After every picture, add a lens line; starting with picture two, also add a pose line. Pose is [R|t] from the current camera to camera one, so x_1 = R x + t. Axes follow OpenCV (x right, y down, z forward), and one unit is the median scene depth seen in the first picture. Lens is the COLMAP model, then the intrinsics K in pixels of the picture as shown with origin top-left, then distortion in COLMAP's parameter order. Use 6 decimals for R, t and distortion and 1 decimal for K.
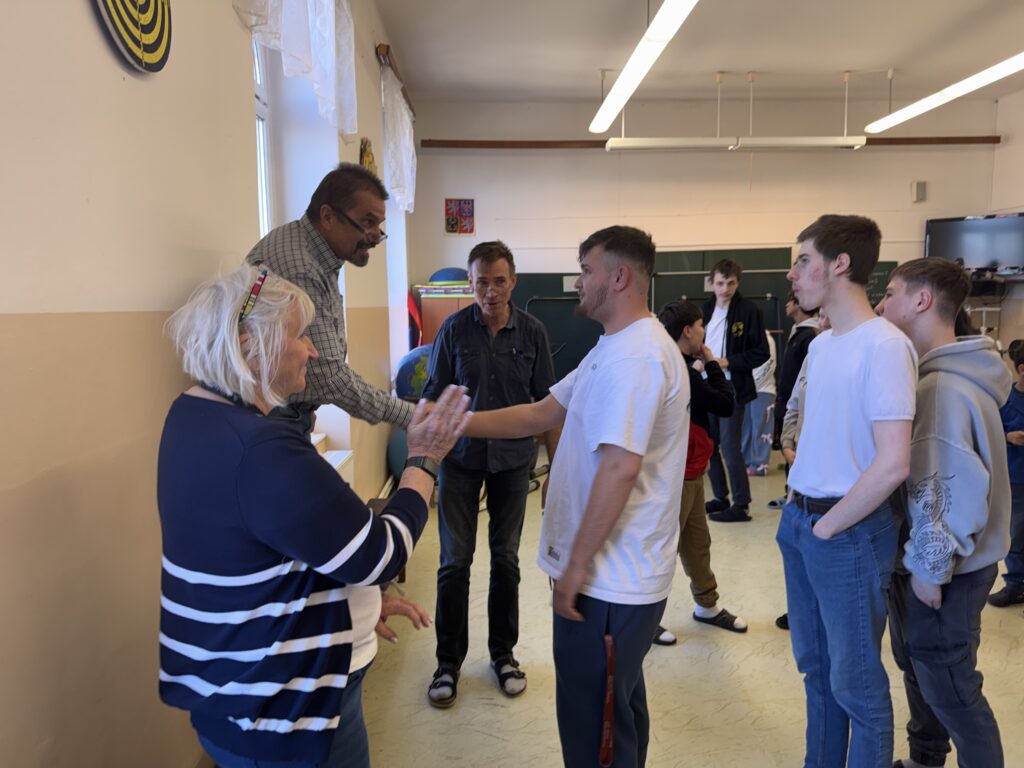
lens RADIAL K [[714.6, 0, 510.5], [0, 714.6, 397.1], [0, 0, 1]] dist [0.049937, -0.063319]
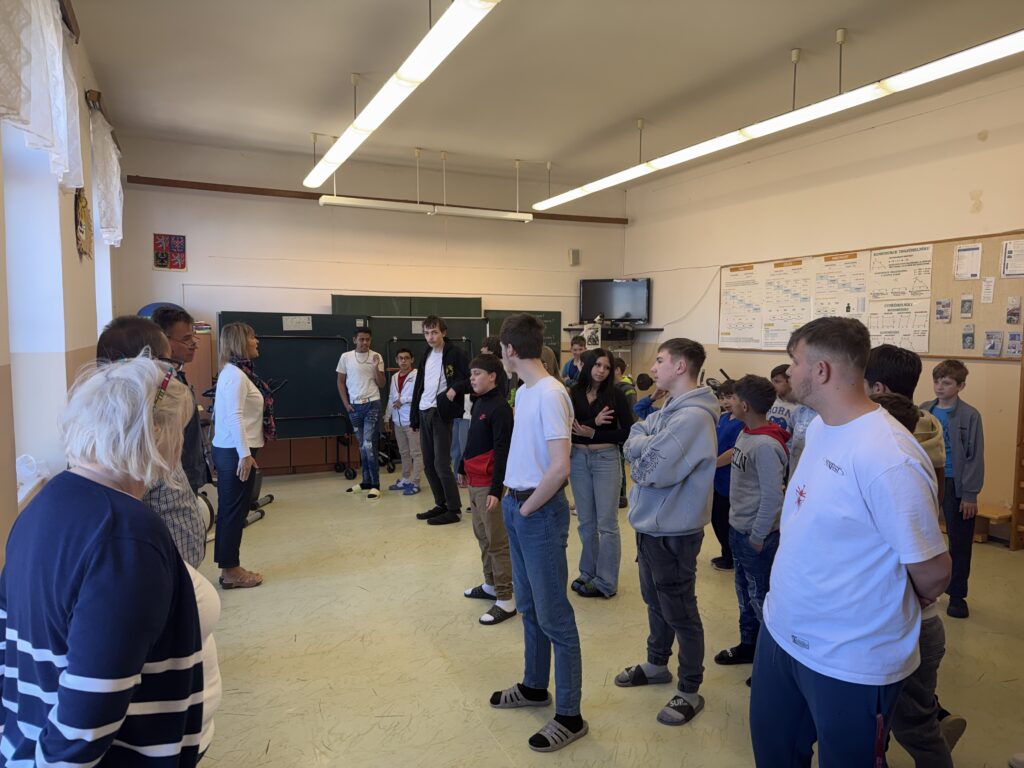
lens RADIAL K [[714.6, 0, 519.2], [0, 714.6, 402.7], [0, 0, 1]] dist [0.049937, -0.063319]
pose [[0.919550, -0.018744, 0.392527, -0.023490], [0.029558, 0.999331, -0.021525, -0.005540], [-0.391861, 0.031396, 0.919489, -0.122302]]
